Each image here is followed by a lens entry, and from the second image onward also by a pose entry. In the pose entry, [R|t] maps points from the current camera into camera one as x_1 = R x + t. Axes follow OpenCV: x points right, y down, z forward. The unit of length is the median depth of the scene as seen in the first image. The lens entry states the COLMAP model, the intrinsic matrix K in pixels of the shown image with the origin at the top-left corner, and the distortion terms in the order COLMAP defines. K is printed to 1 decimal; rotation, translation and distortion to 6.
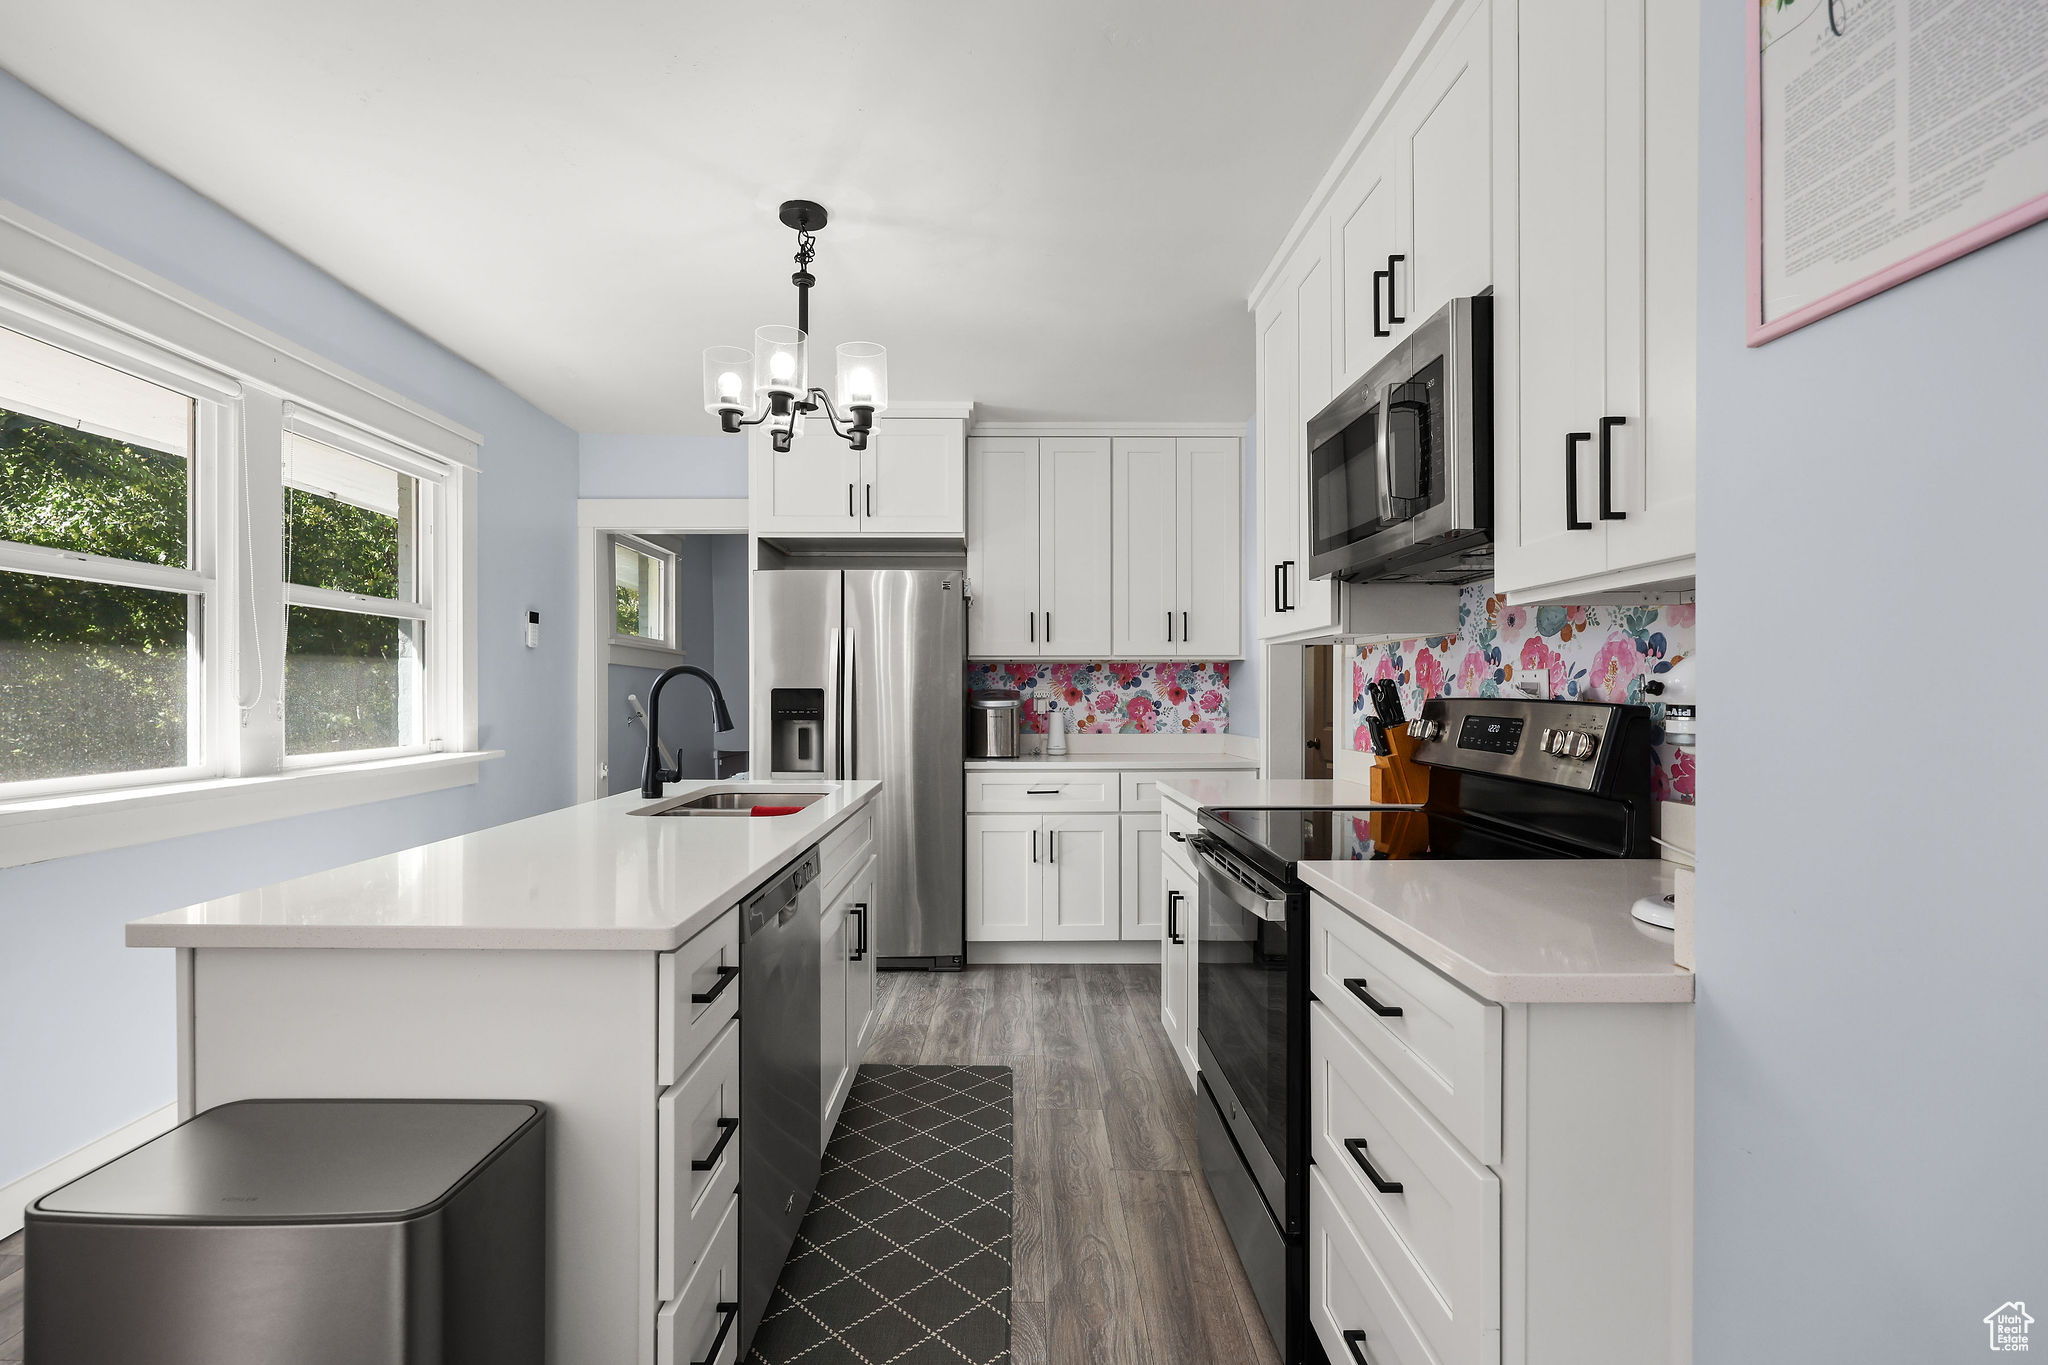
lens RADIAL K [[936.5, 0, 1017.3], [0, 936.5, 699.0], [0, 0, 1]] dist [0.001199, -0.000027]
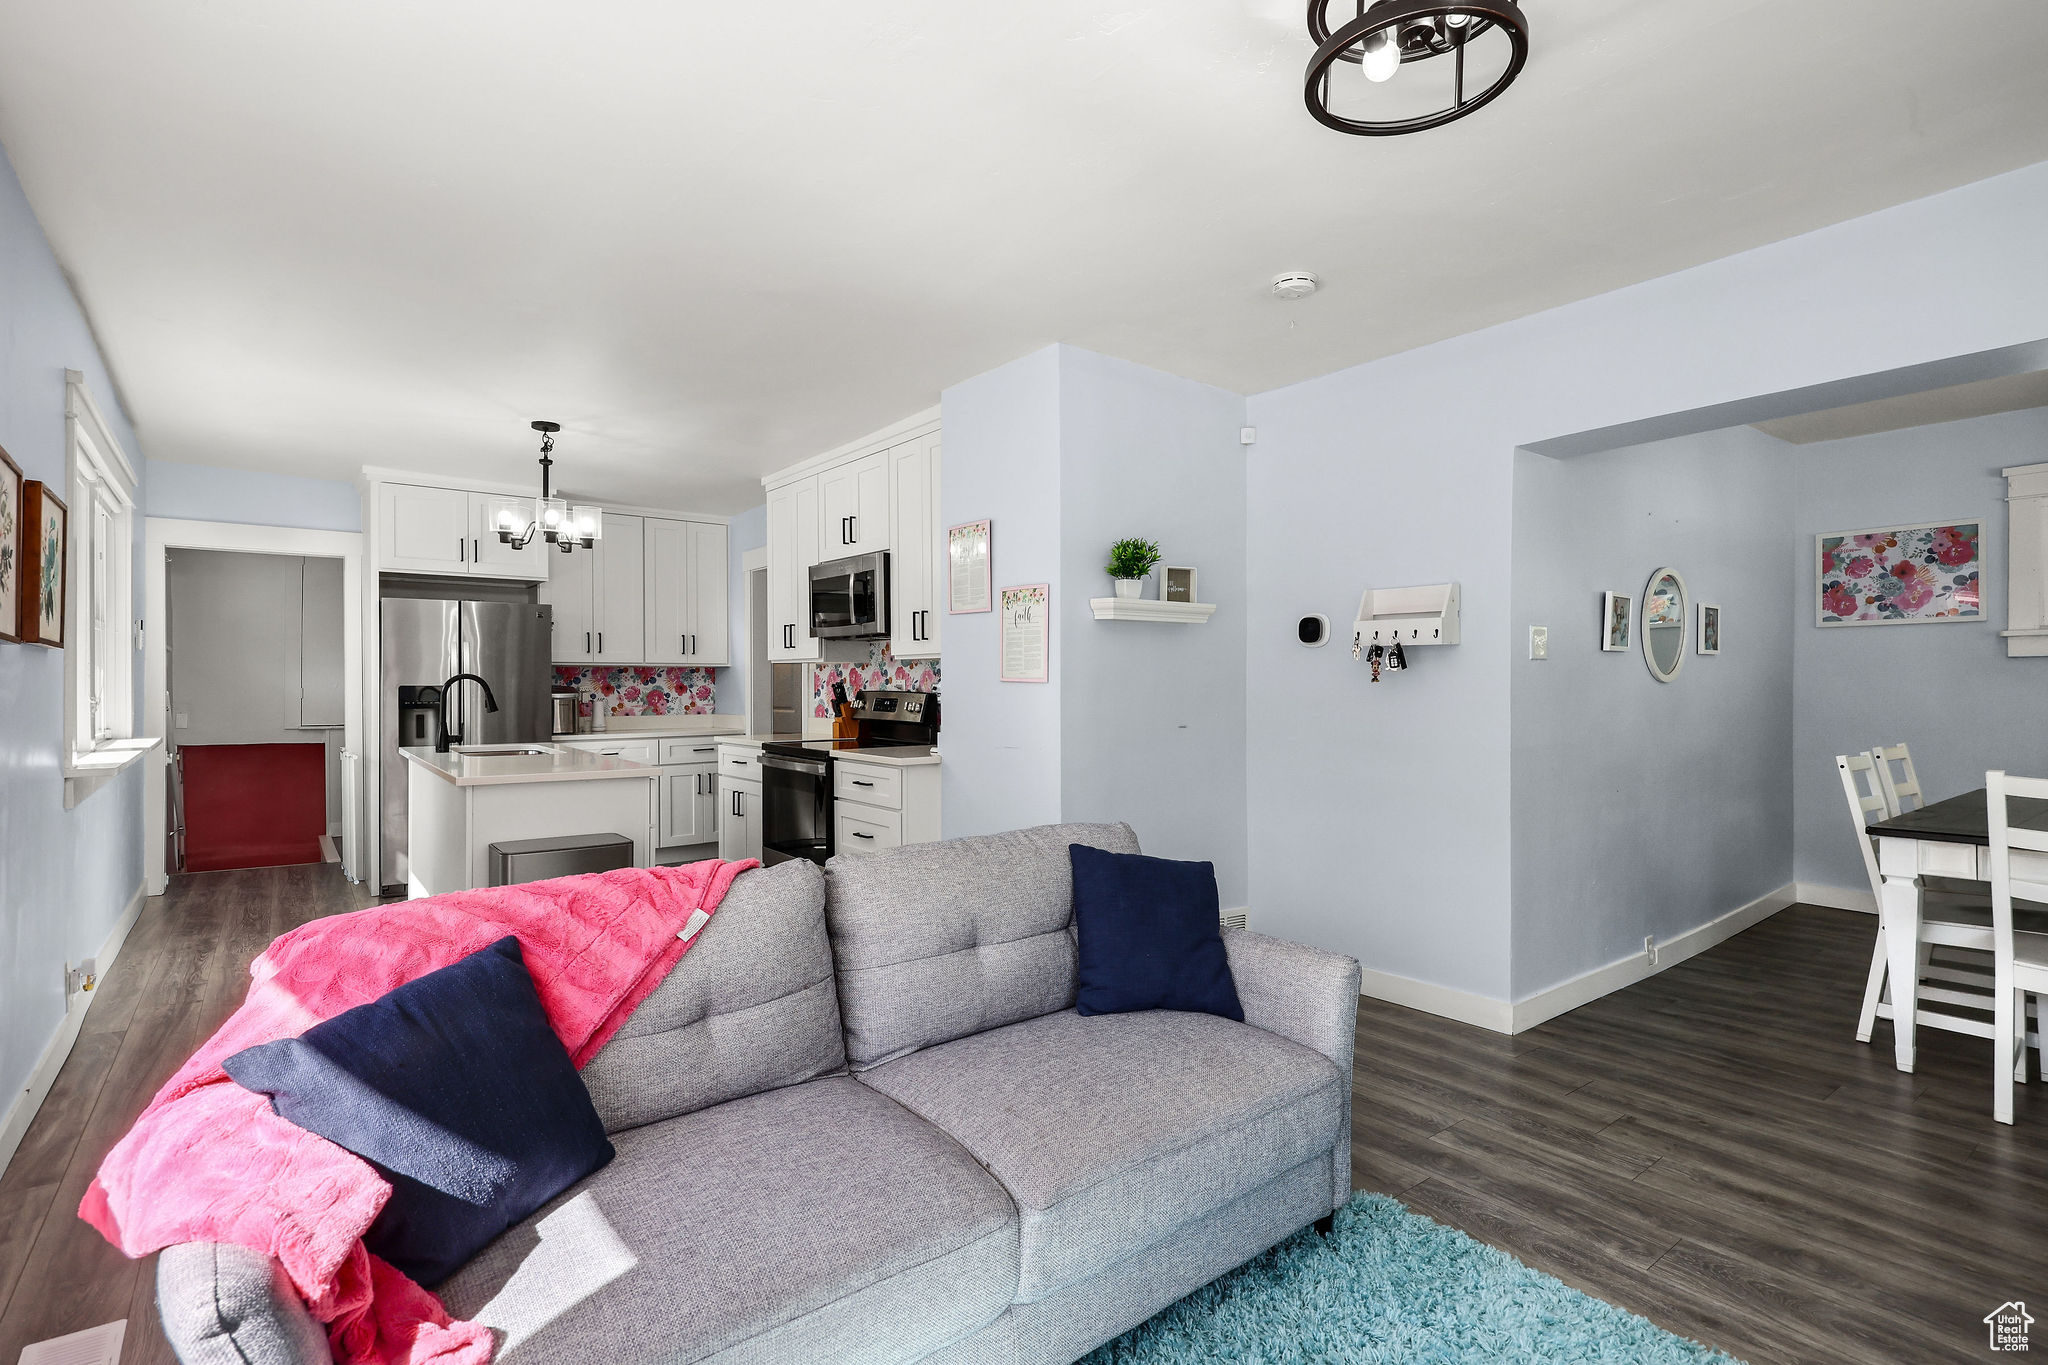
lens RADIAL K [[980.0, 0, 1018.2], [0, 980.0, 689.1], [0, 0, 1]] dist [0.001813, 0.000160]
pose [[0.795052, -0.004432, 0.606525, -0.645593], [0.004958, 0.999987, 0.000809, -0.004739], [-0.606521, 0.002364, 0.795064, -1.047485]]
